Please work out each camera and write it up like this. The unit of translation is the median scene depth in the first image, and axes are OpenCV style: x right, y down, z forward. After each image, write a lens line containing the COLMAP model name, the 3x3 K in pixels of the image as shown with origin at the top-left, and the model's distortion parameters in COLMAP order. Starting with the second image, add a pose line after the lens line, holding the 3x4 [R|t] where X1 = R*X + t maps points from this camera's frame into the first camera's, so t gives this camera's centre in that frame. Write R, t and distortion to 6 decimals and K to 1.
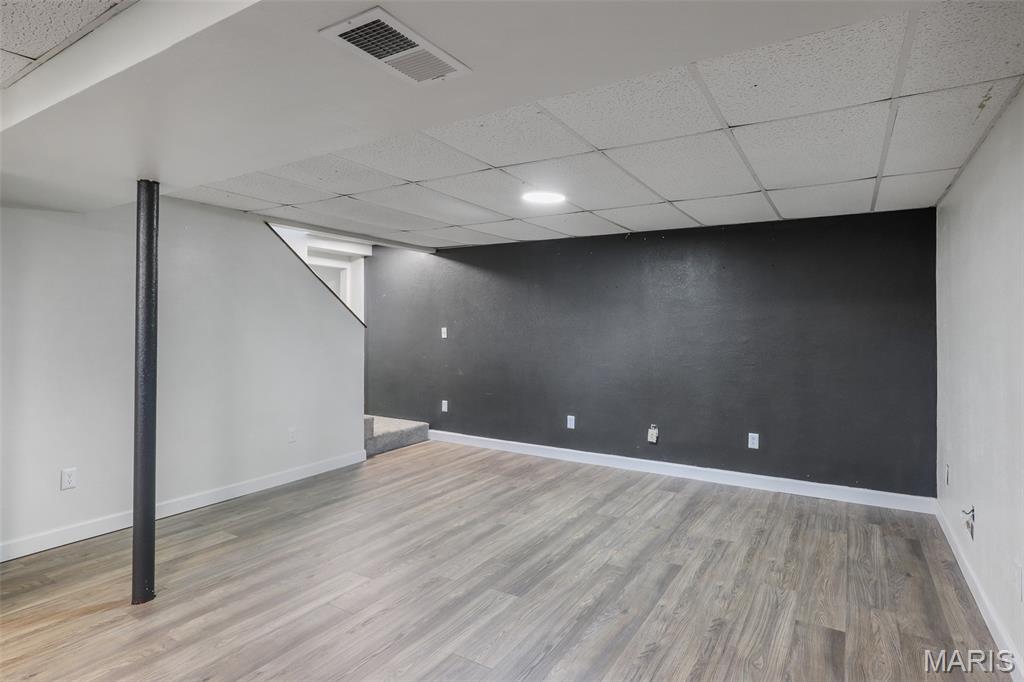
lens RADIAL K [[542.5, 0, 509.3], [0, 542.5, 323.3], [0, 0, 1]] dist [-0.000578, 0.001145]
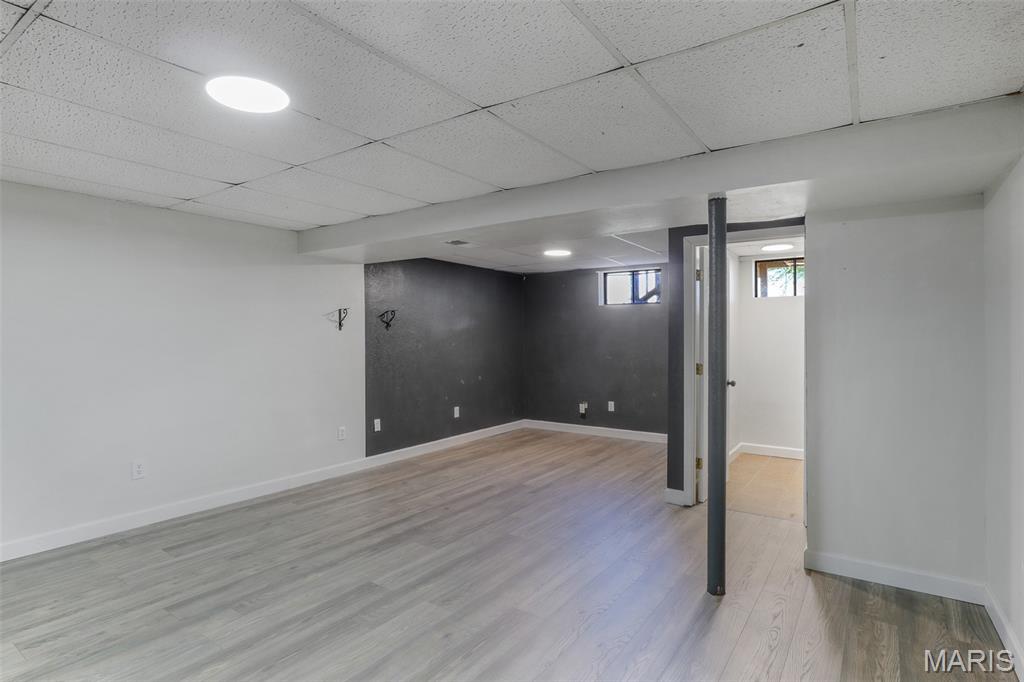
lens RADIAL K [[531.4, 0, 508.2], [0, 531.4, 339.2], [0, 0, 1]] dist [-0.034420, 0.023891]
pose [[-0.999168, -0.006535, 0.040262, -0.280507], [-0.006619, 0.999976, -0.001947, 0.013069], [-0.040248, -0.002212, -0.999187, 1.923199]]
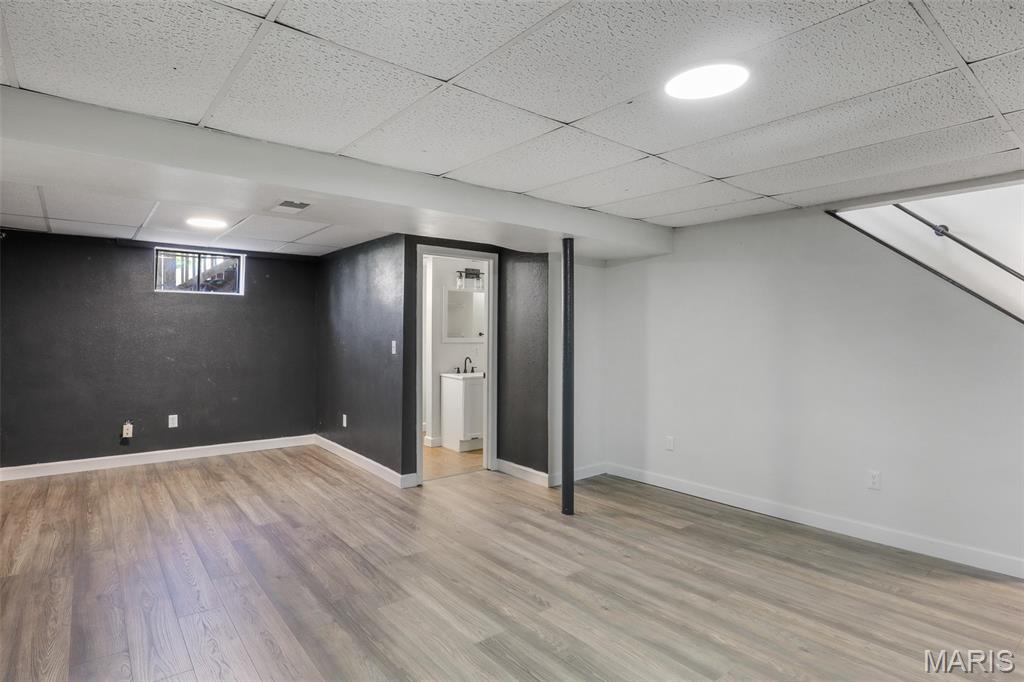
lens RADIAL K [[531.4, 0, 508.2], [0, 531.4, 339.2], [0, 0, 1]] dist [-0.034420, 0.023891]
pose [[-0.321440, -0.000985, -0.946929, 0.749210], [0.000232, 0.999999, -0.001118, 0.016803], [0.946930, -0.000579, -0.321440, 1.236424]]
